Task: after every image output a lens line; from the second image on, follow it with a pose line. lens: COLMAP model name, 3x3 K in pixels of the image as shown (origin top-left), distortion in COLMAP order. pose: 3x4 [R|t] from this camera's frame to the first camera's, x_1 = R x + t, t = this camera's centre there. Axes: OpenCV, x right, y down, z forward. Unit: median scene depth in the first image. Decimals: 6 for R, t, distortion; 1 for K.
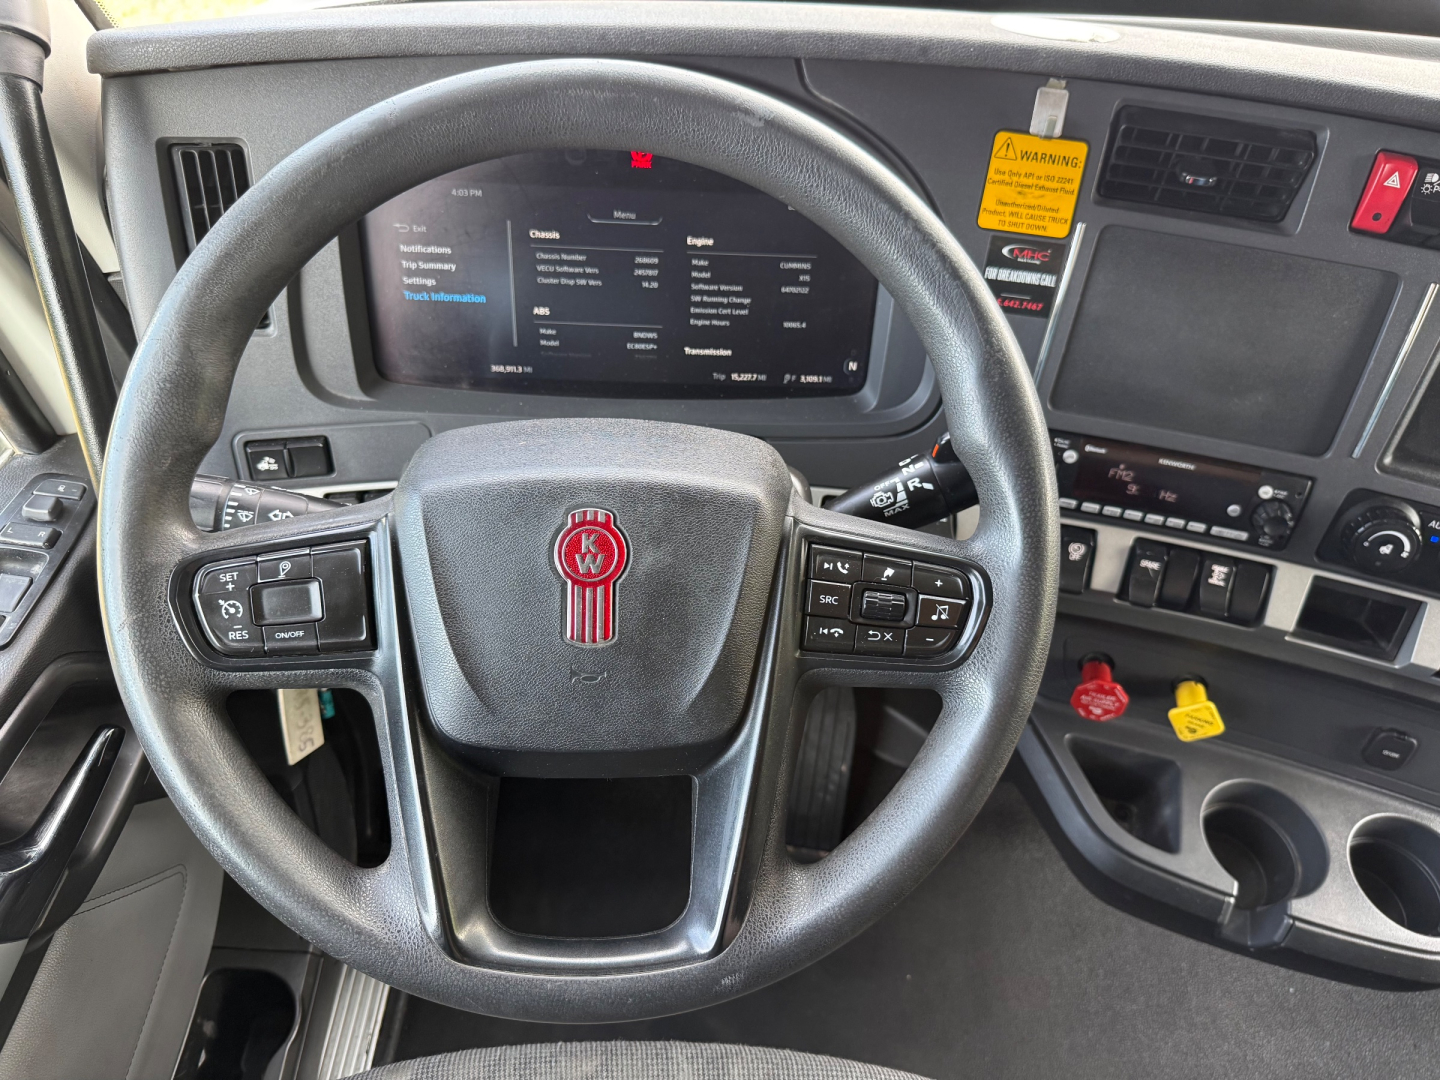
lens RADIAL K [[1047.2, 0, 738.8], [0, 1047.2, 541.5], [0, 0, 1]] dist [0.051531, -0.073292]
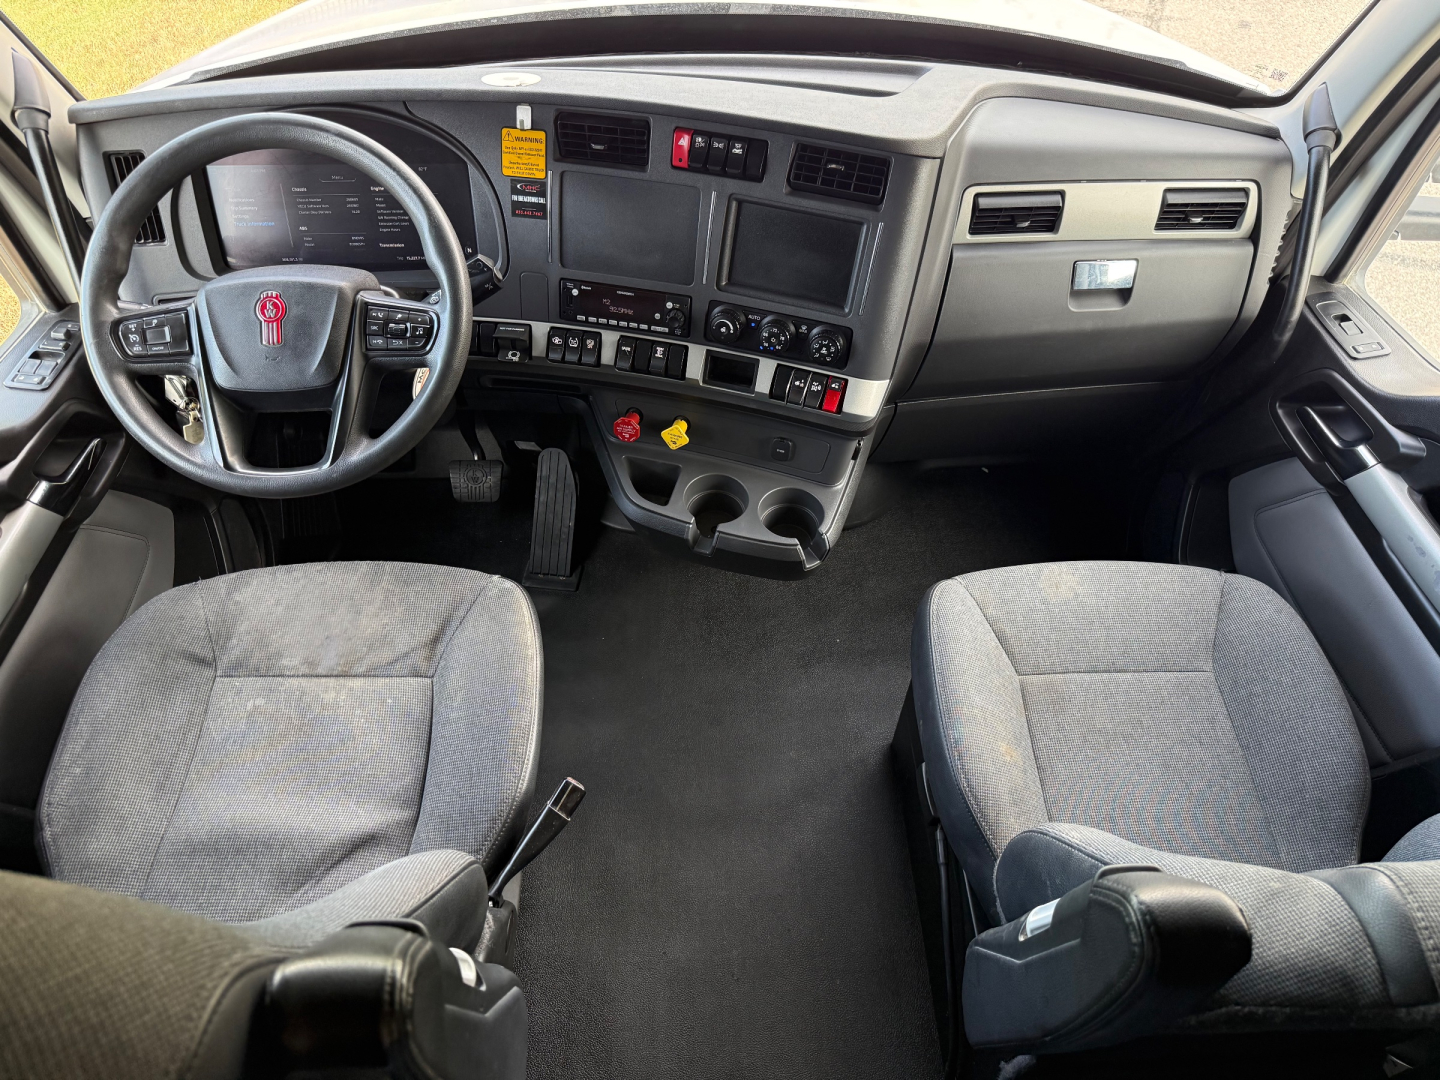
lens RADIAL K [[1047.2, 0, 754.3], [0, 1047.2, 559.9], [0, 0, 1]] dist [0.051531, -0.073292]
pose [[0.999011, -0.041617, -0.015662, 0.718587], [0.042151, 0.998482, 0.035464, 0.397861], [0.014162, -0.036089, 0.999248, -1.075349]]
